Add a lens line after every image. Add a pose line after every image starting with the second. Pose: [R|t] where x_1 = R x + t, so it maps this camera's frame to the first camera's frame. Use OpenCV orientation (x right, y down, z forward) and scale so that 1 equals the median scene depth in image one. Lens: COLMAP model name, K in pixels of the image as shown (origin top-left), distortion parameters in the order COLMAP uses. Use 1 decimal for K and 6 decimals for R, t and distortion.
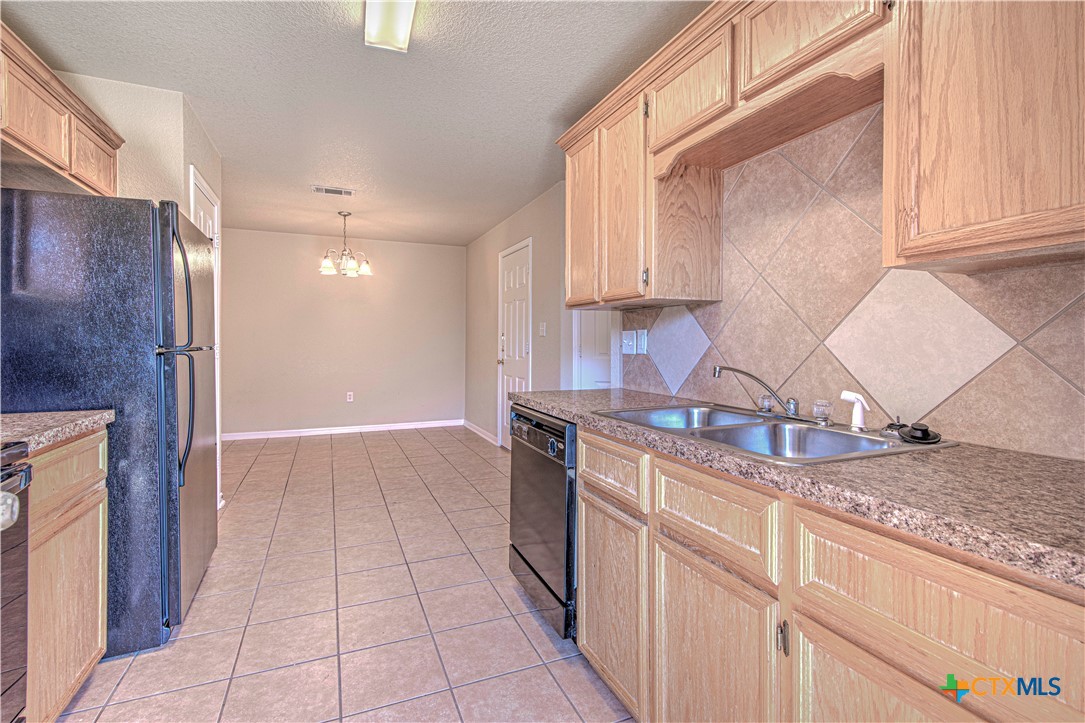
lens RADIAL K [[478.6, 0, 560.1], [0, 478.6, 346.7], [0, 0, 1]] dist [0.016934, -0.000937]
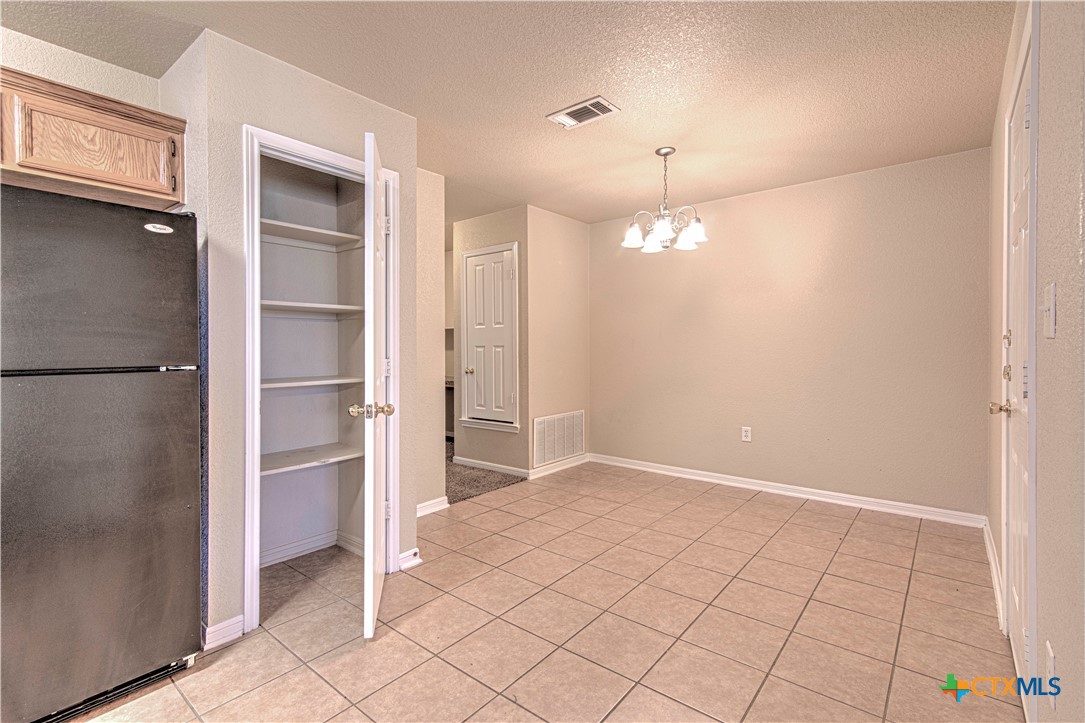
lens RADIAL K [[505.0, 0, 560.6], [0, 505.0, 352.8], [0, 0, 1]] dist [0.017889, -0.000139]
pose [[0.453273, 0.003492, -0.891365, 0.088671], [-0.003823, 0.999991, 0.001973, -0.009944], [0.891364, 0.002514, 0.453282, 0.563461]]
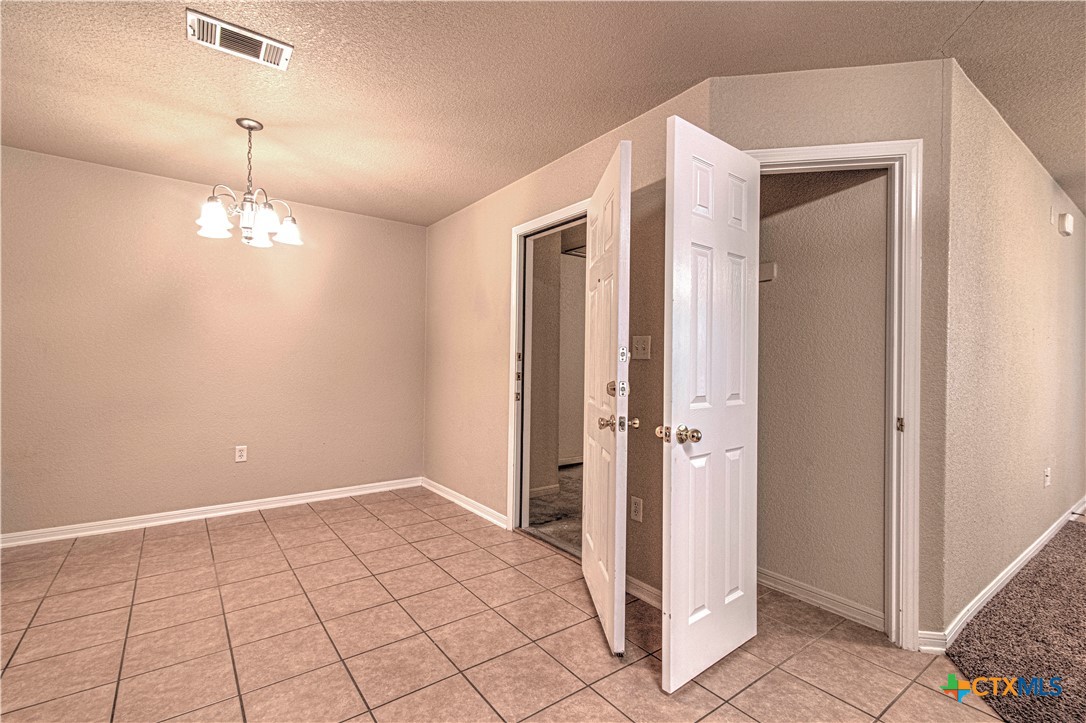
lens RADIAL K [[478.0, 0, 549.8], [0, 478.0, 363.8], [0, 0, 1]] dist [0.019124, -0.000157]
pose [[0.978451, 0.007414, 0.206345, -0.226043], [-0.005466, 0.999935, -0.010008, -0.006019], [-0.206406, 0.008664, 0.978428, 0.398571]]
